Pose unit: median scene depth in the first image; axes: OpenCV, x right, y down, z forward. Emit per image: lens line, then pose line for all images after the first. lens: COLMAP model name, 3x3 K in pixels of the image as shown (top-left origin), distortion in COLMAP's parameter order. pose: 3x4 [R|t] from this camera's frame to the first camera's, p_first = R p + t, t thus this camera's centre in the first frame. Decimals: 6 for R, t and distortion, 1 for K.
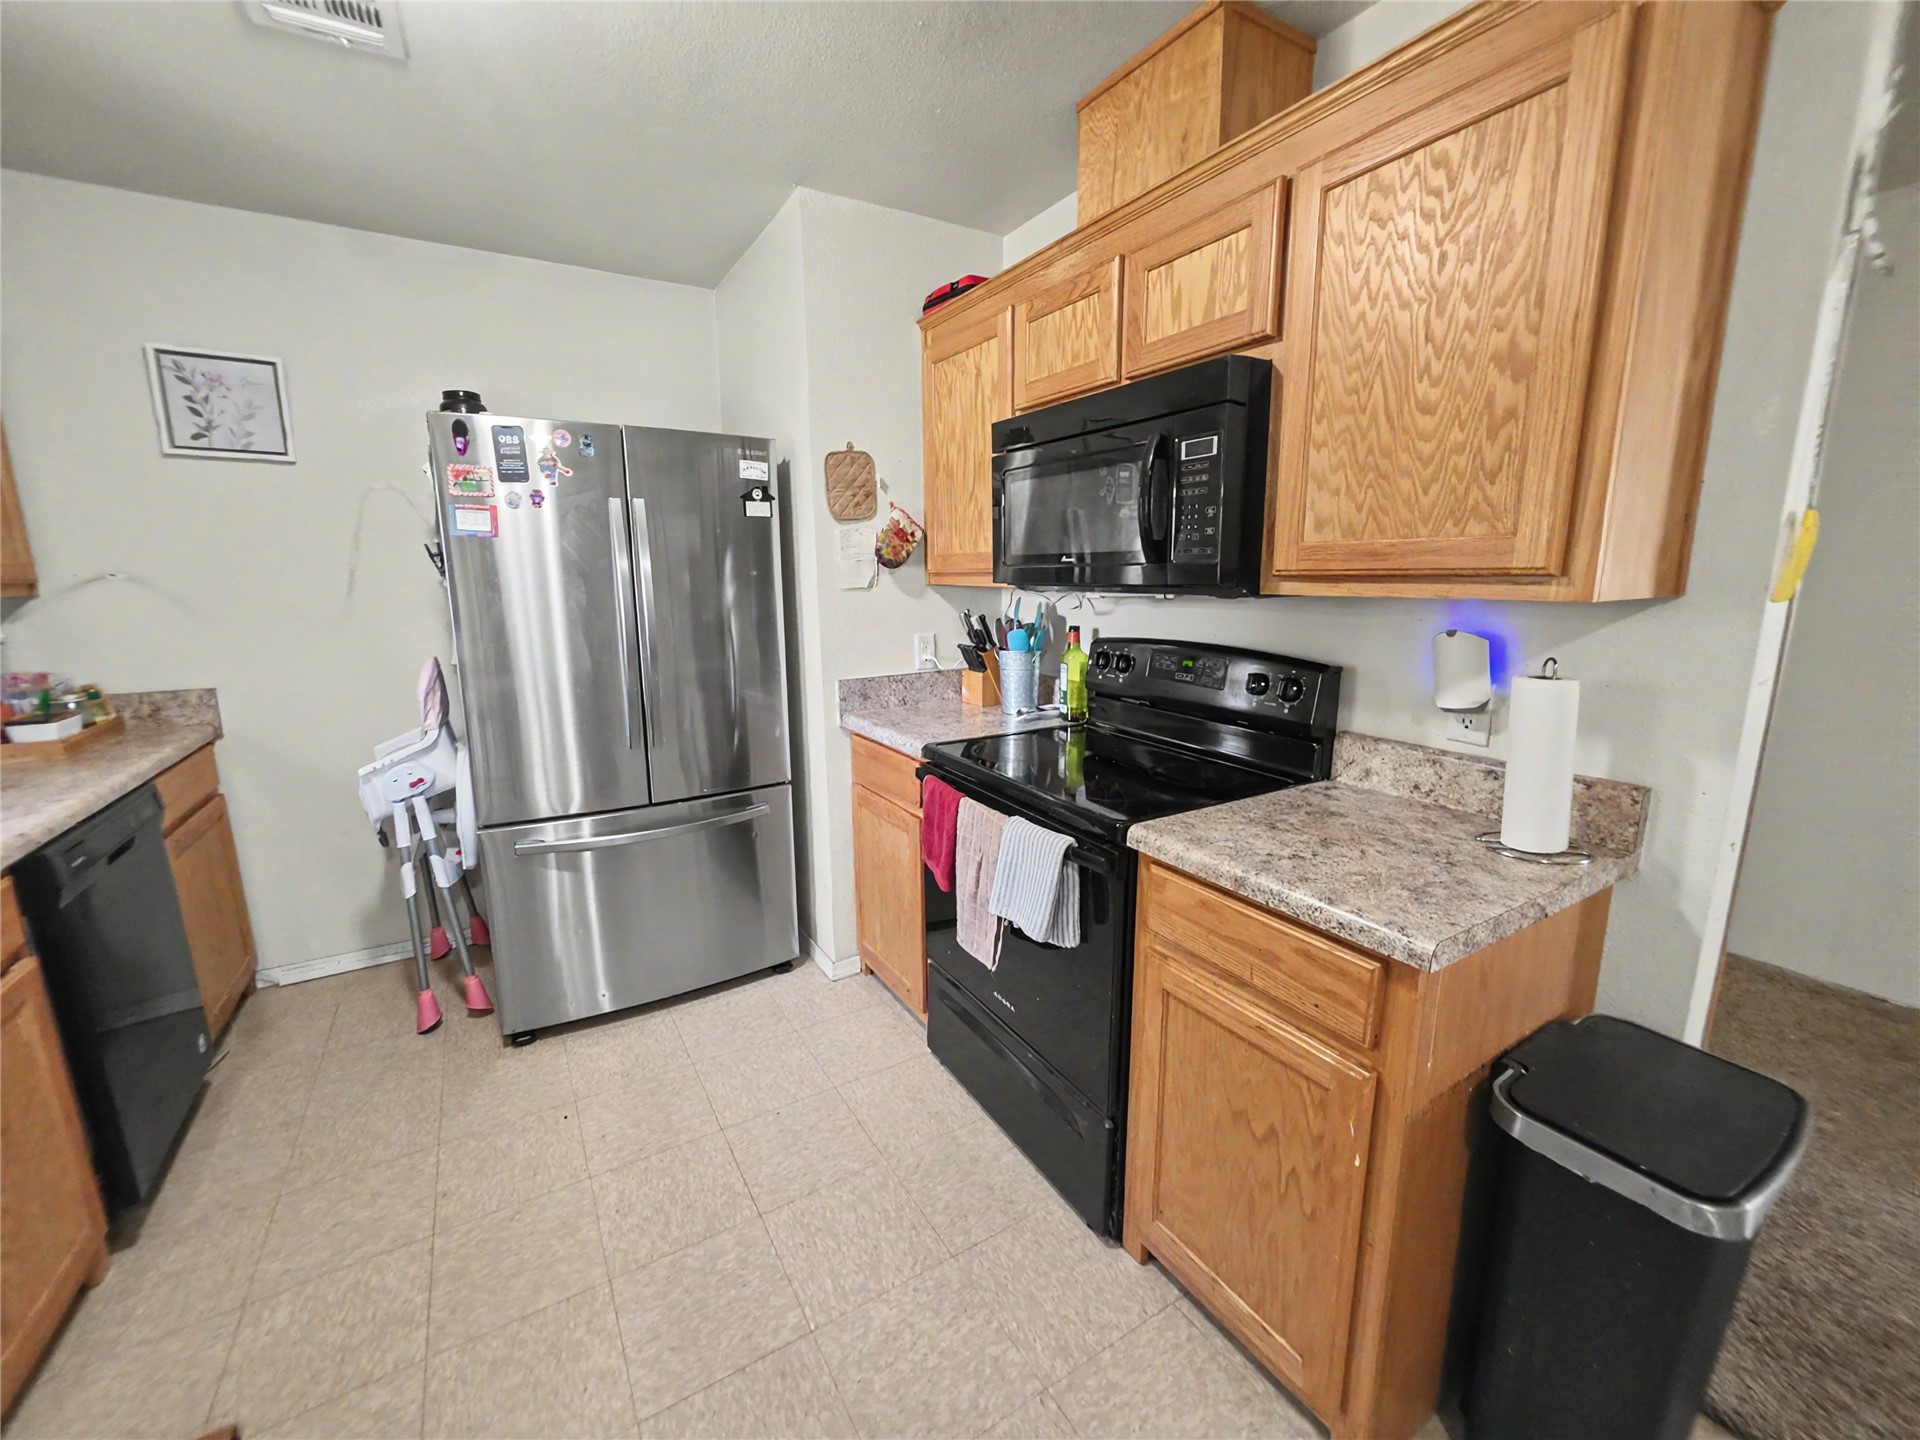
lens RADIAL K [[776.1, 0, 945.0], [0, 776.1, 710.9], [0, 0, 1]] dist [-0.007973, 0.000375]
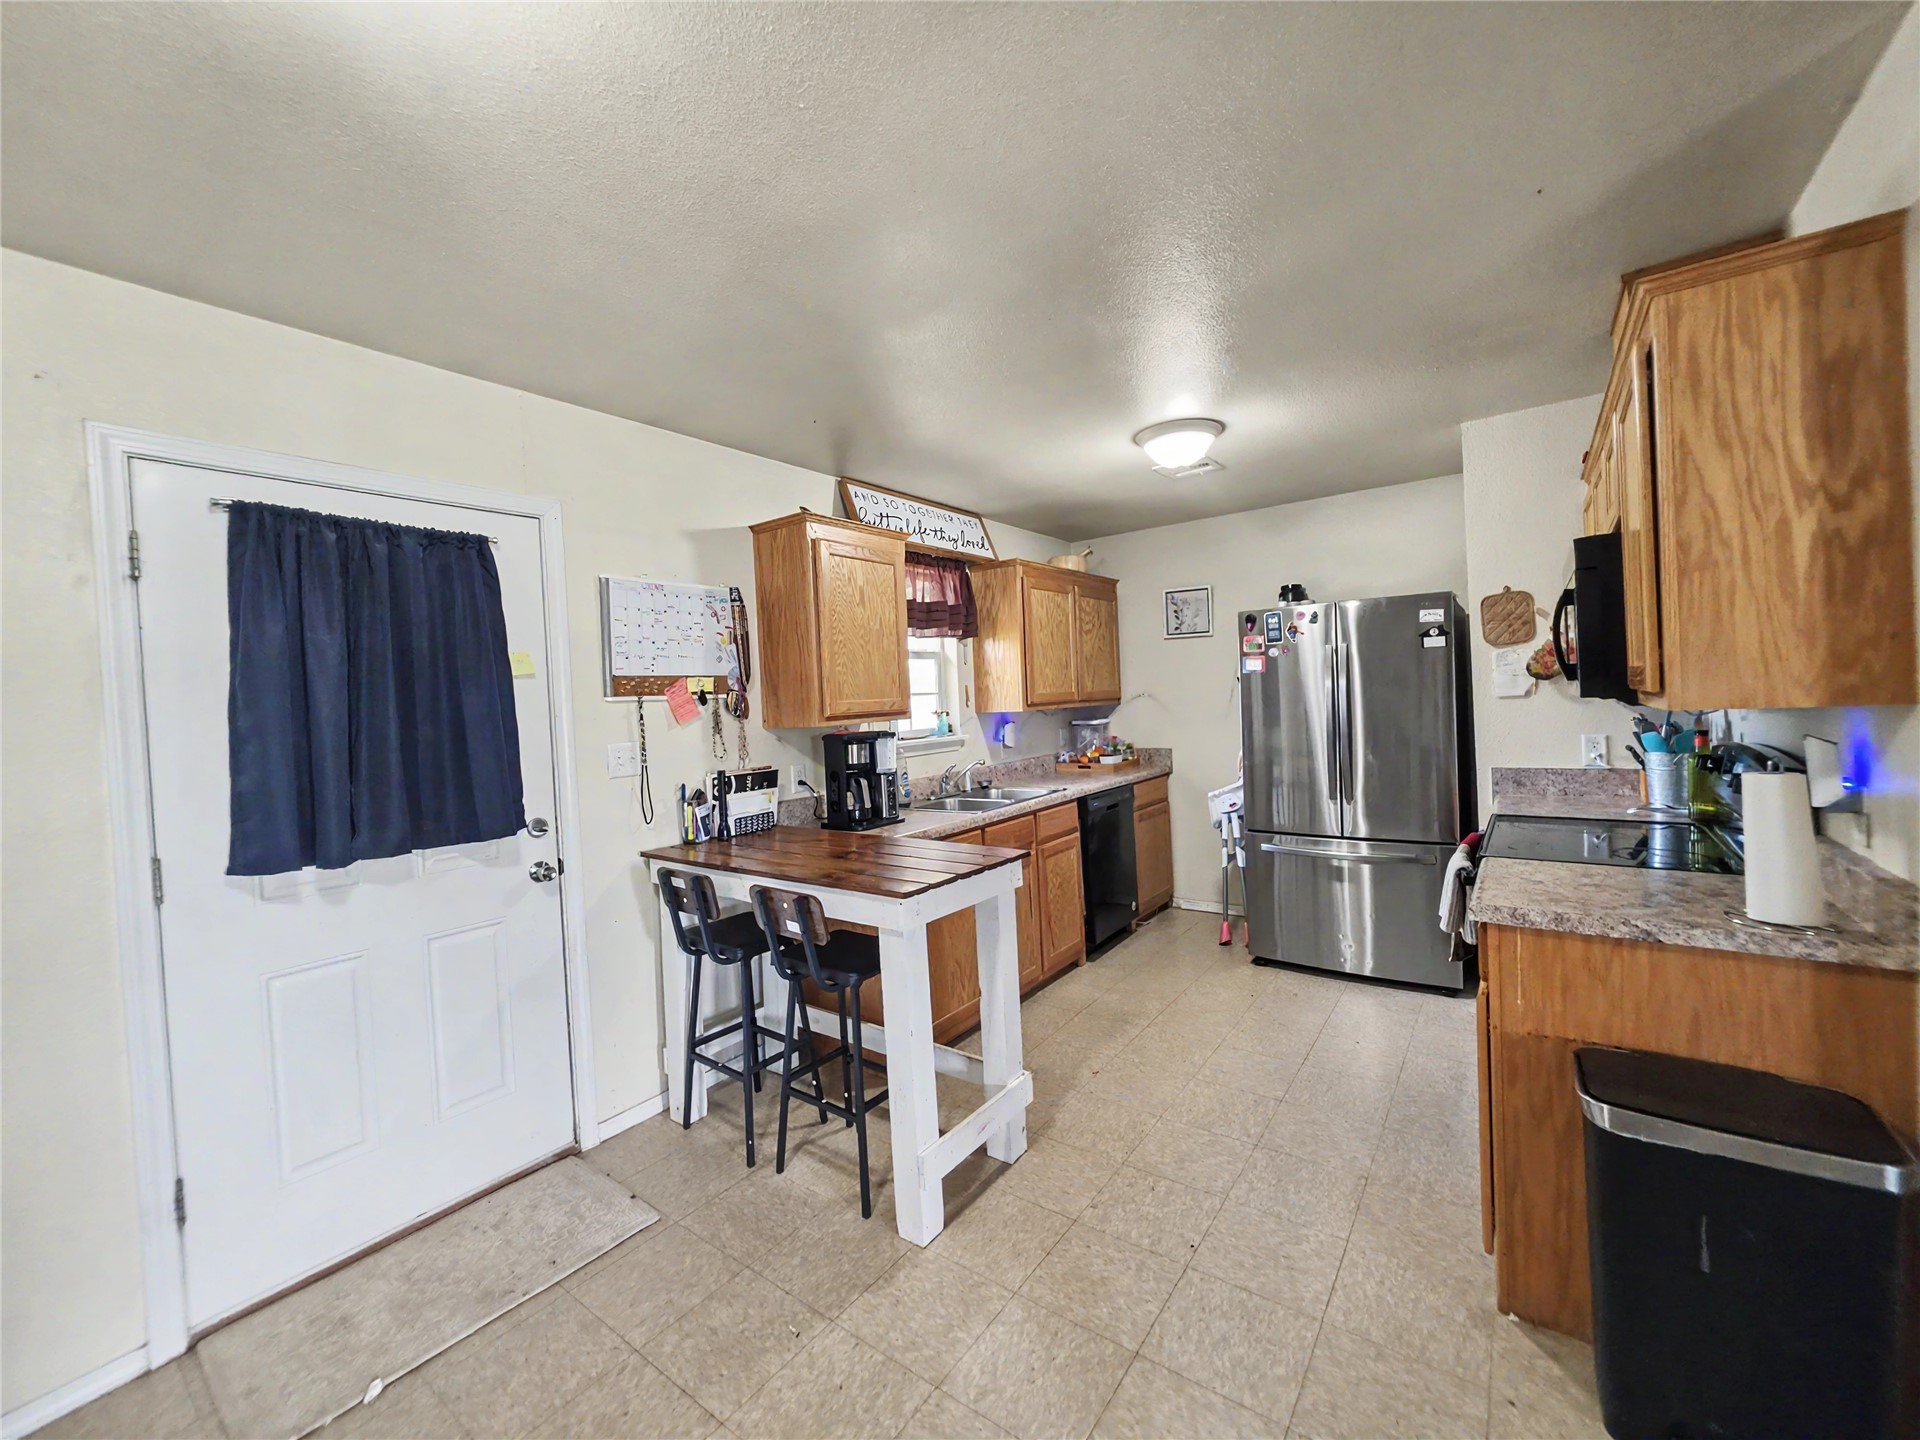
lens RADIAL K [[779.3, 0, 954.1], [0, 779.3, 713.0], [0, 0, 1]] dist [-0.002704, -0.000025]
pose [[0.382031, 0.008554, -0.924110, 0.740791], [-0.129056, 0.990653, -0.044182, 0.043588], [0.915094, 0.136141, 0.379564, -0.322899]]
